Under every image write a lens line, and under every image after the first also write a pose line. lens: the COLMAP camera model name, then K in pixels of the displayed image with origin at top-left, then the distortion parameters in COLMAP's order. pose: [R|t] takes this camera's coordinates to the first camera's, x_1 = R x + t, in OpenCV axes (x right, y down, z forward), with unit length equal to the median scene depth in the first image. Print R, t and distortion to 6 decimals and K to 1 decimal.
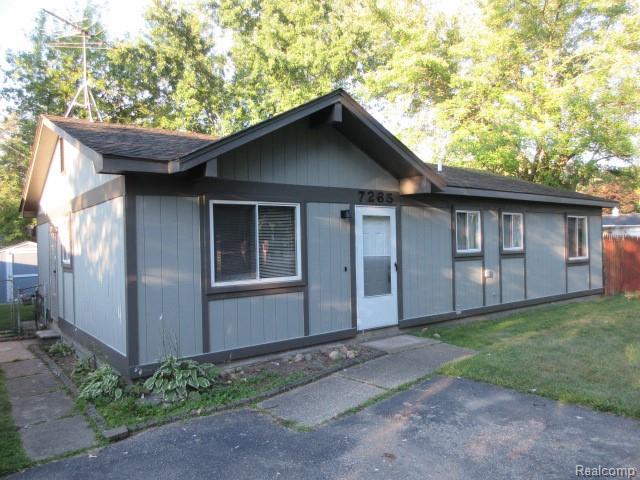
lens RADIAL K [[469.5, 0, 309.6], [0, 469.5, 237.7], [0, 0, 1]] dist [0.000492, 0.000555]
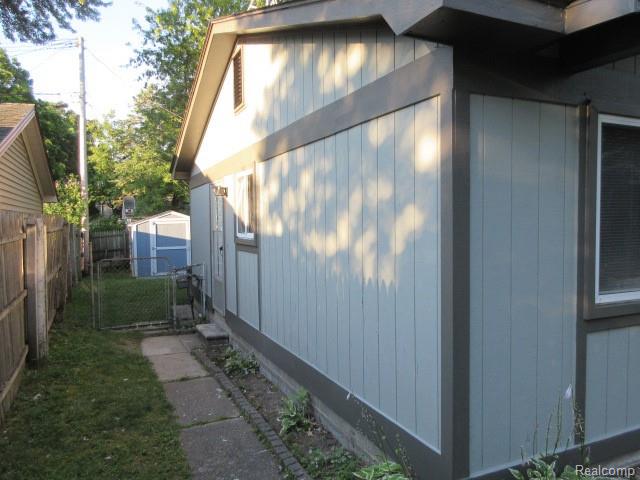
lens RADIAL K [[465.8, 0, 315.8], [0, 465.8, 236.1], [0, 0, 1]] dist [0.000683, -0.003461]
pose [[0.977253, 0.024747, -0.210627, -0.370529], [-0.013905, 0.998508, 0.052800, 0.017324], [0.211619, -0.048670, 0.976140, 0.481256]]
